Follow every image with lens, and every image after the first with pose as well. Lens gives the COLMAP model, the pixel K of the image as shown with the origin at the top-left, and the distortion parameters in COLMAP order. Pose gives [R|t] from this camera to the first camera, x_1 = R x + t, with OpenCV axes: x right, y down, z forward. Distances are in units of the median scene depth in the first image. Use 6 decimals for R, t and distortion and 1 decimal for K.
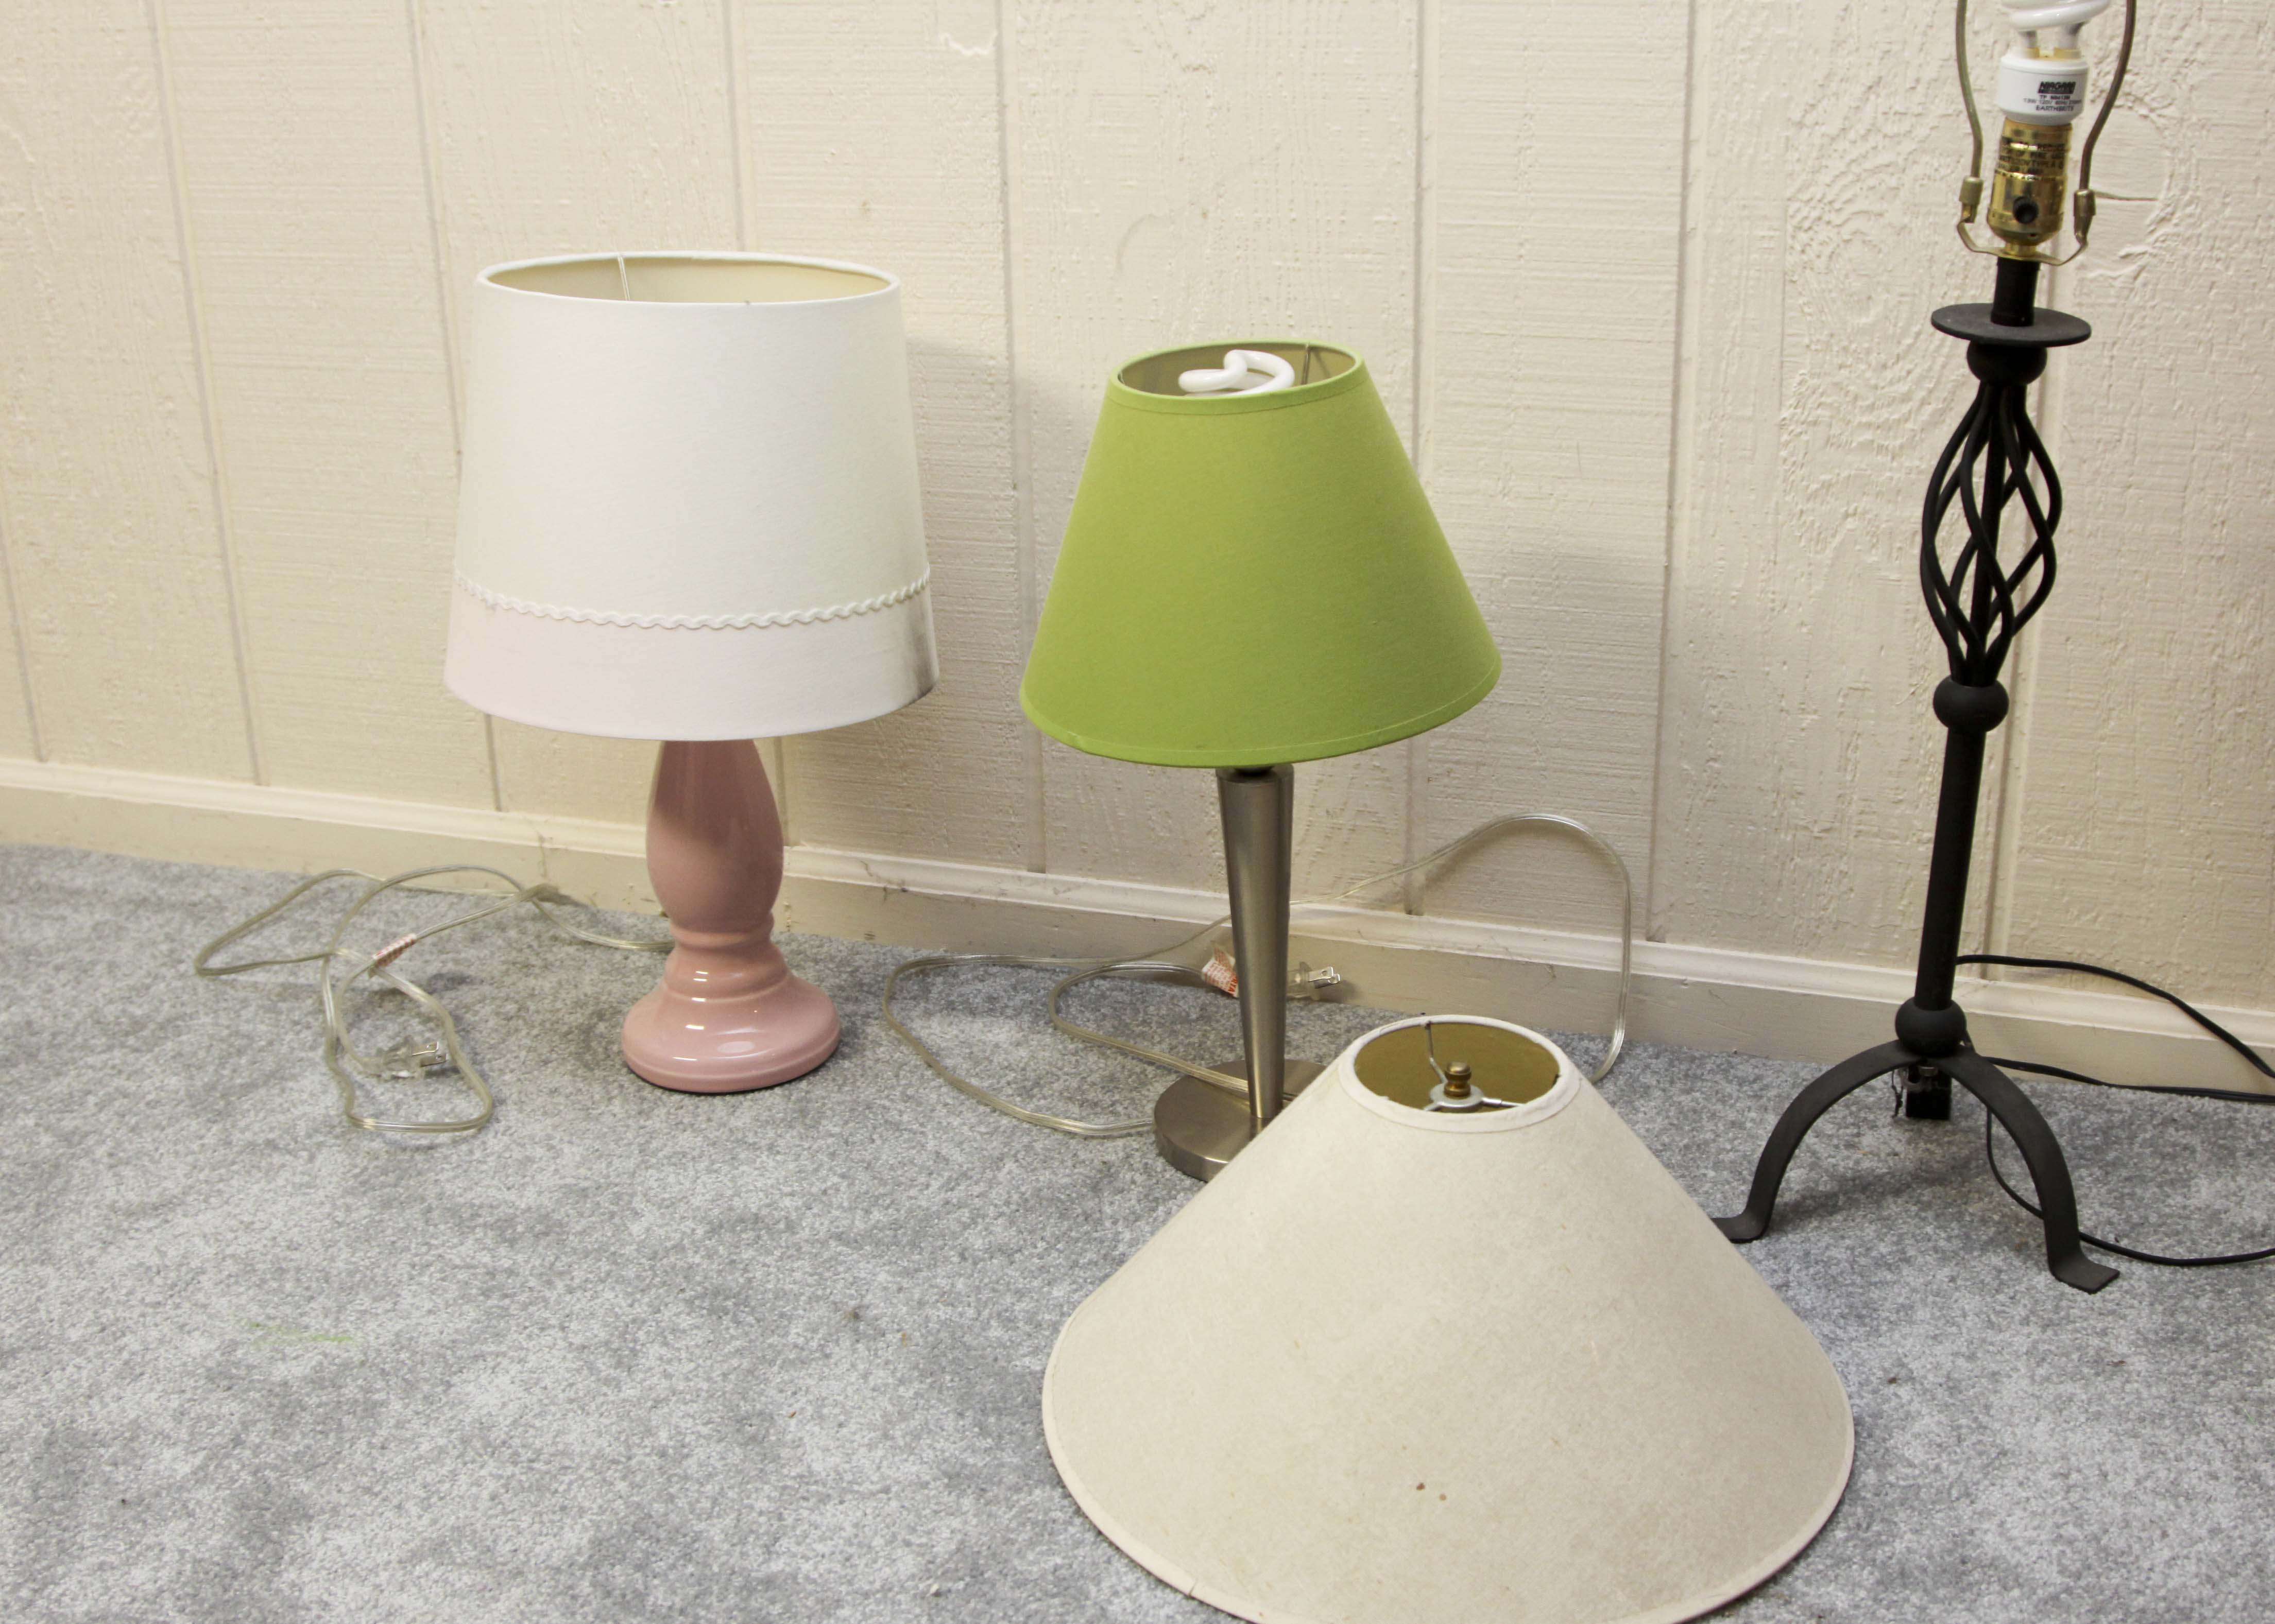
lens RADIAL K [[2628.0, 0, 1241.9], [0, 2628.0, 815.9], [0, 0, 1]] dist [-0.115710, 0.000000]
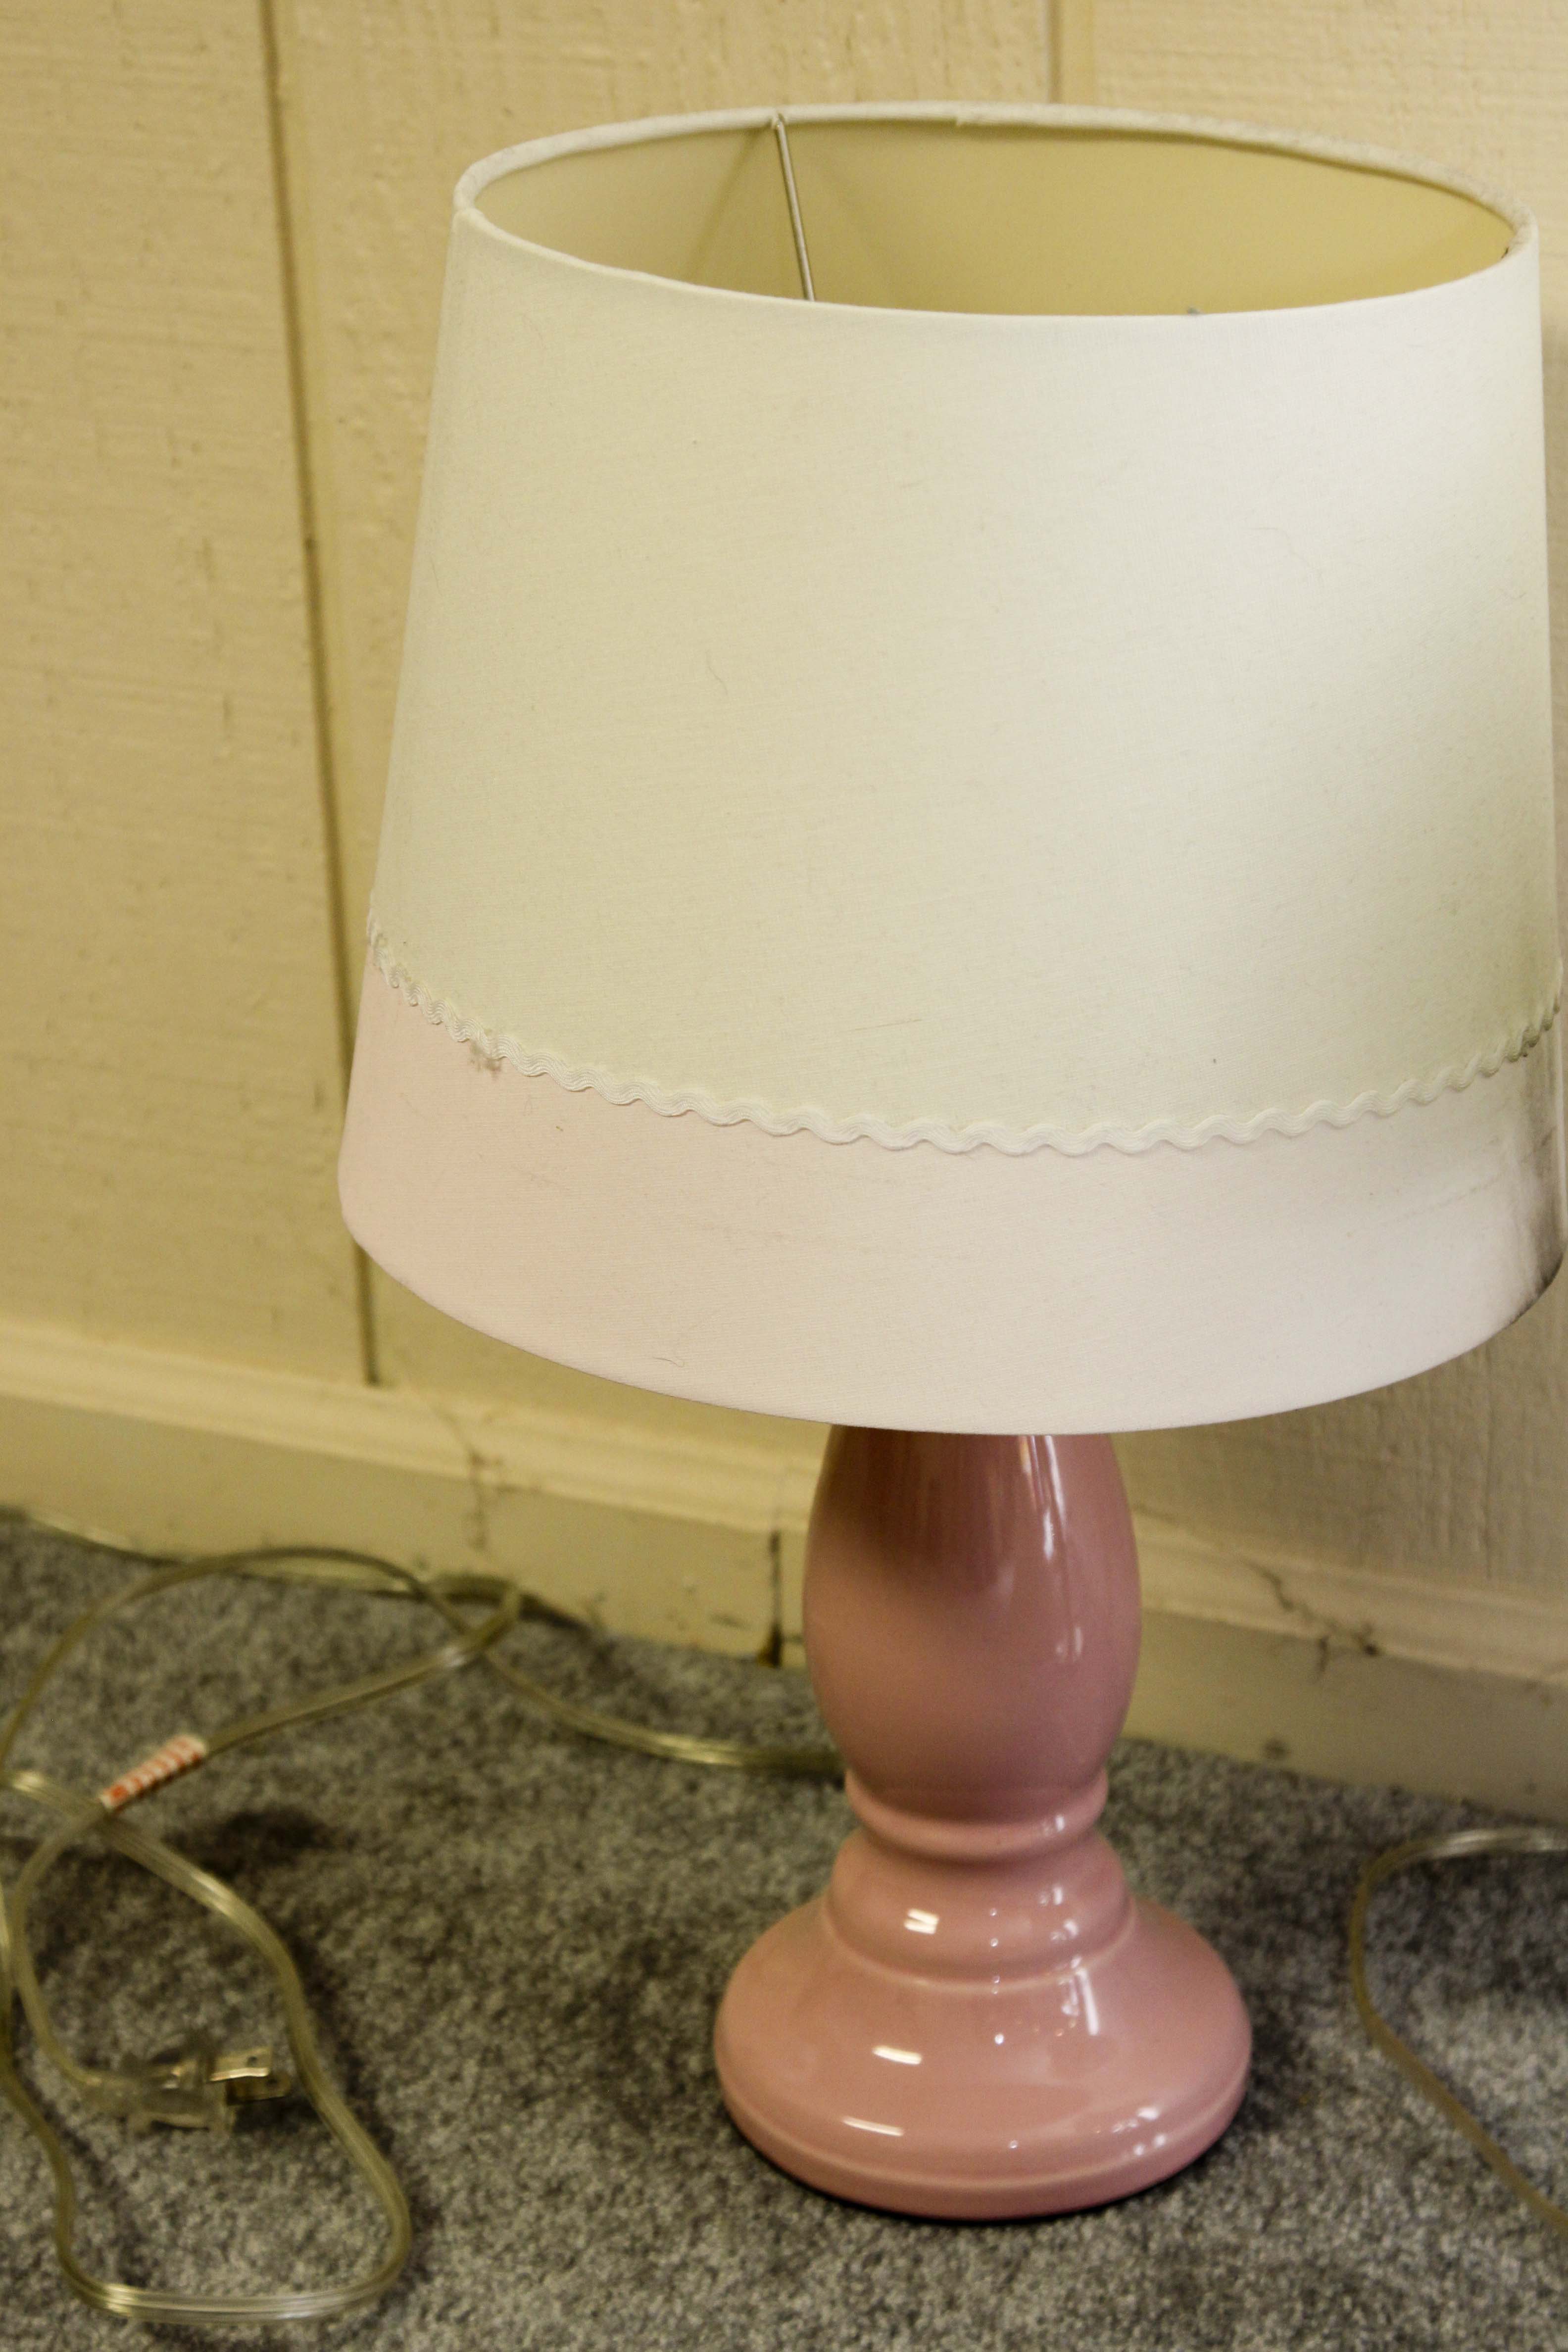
lens RADIAL K [[5372.8, 0, 784.0], [0, 5372.8, 1191.1], [0, 0, 1]] dist [0.155514, 0.000000]
pose [[0.989020, 0.033331, -0.143975, -0.115150], [-0.026514, 0.998446, 0.049012, -0.093539], [0.145385, -0.044656, 0.988367, 0.182916]]
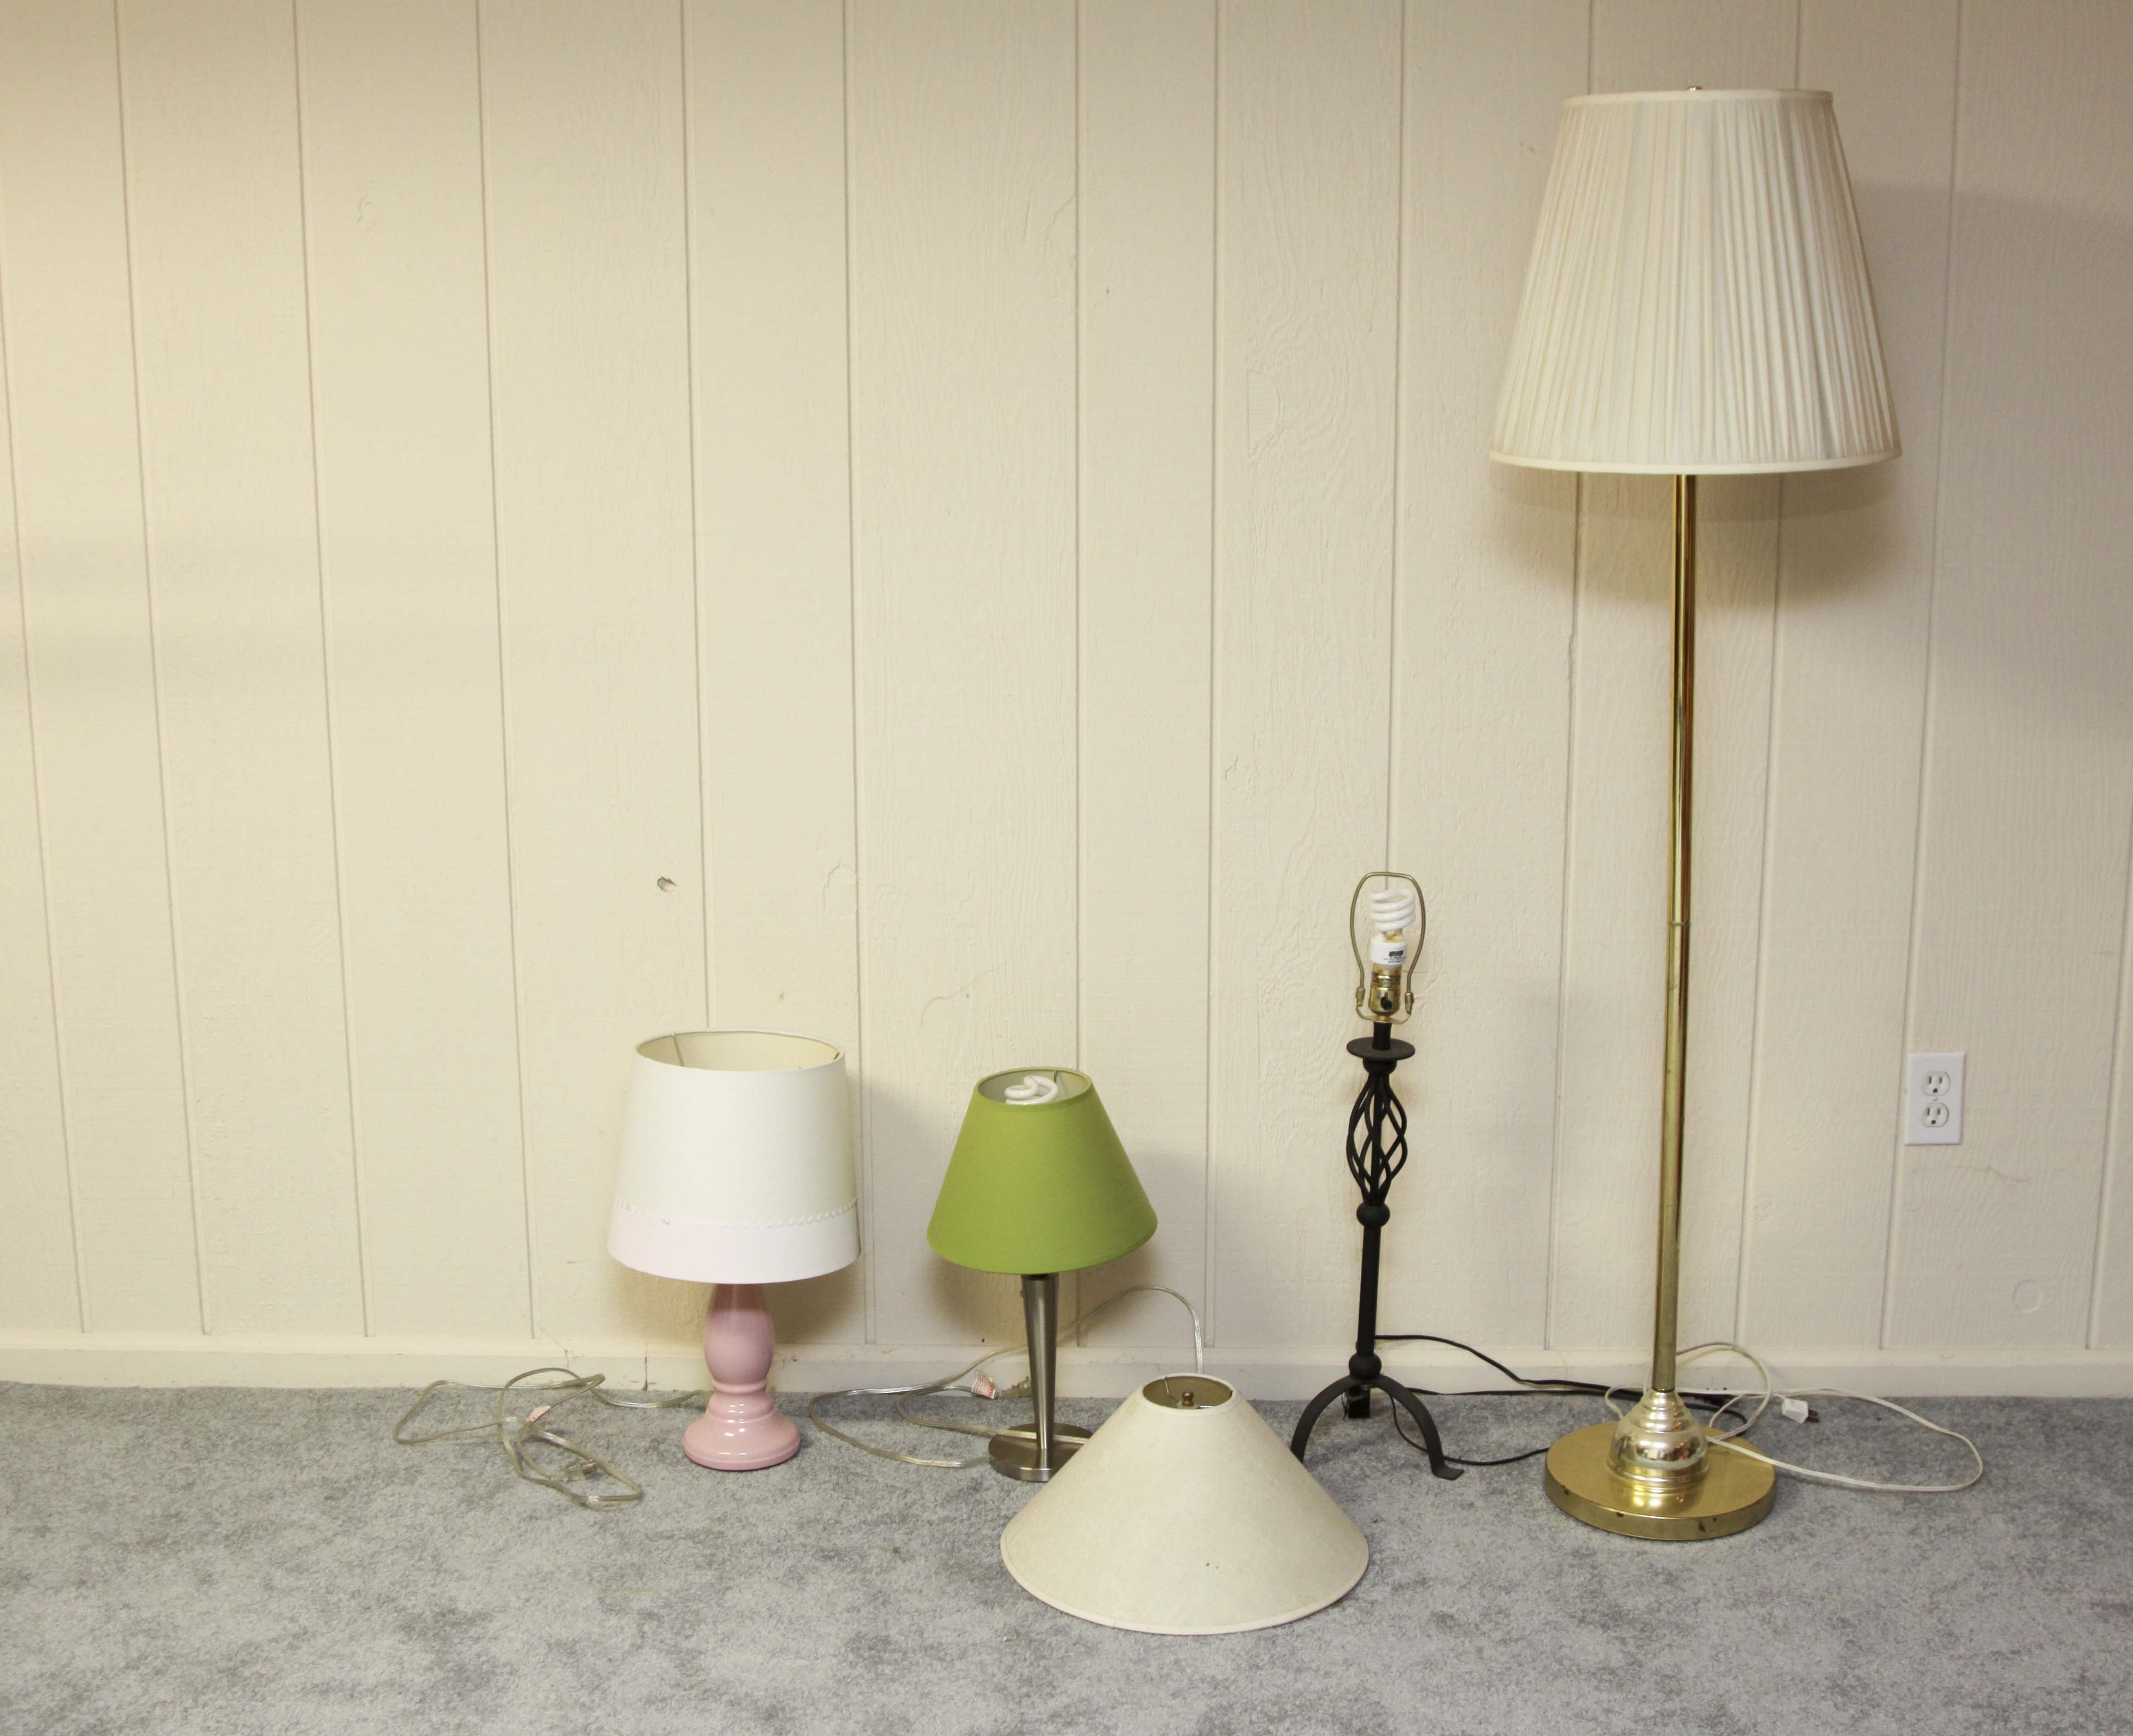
lens RADIAL K [[2801.6, 0, 1135.6], [0, 2801.6, 876.9], [0, 0, 1]] dist [-0.114171, 0.000000]
pose [[0.960057, -0.047458, 0.275751, -0.476790], [0.091023, 0.984879, -0.147404, 0.005571], [-0.264585, 0.166616, 0.949860, -1.073164]]
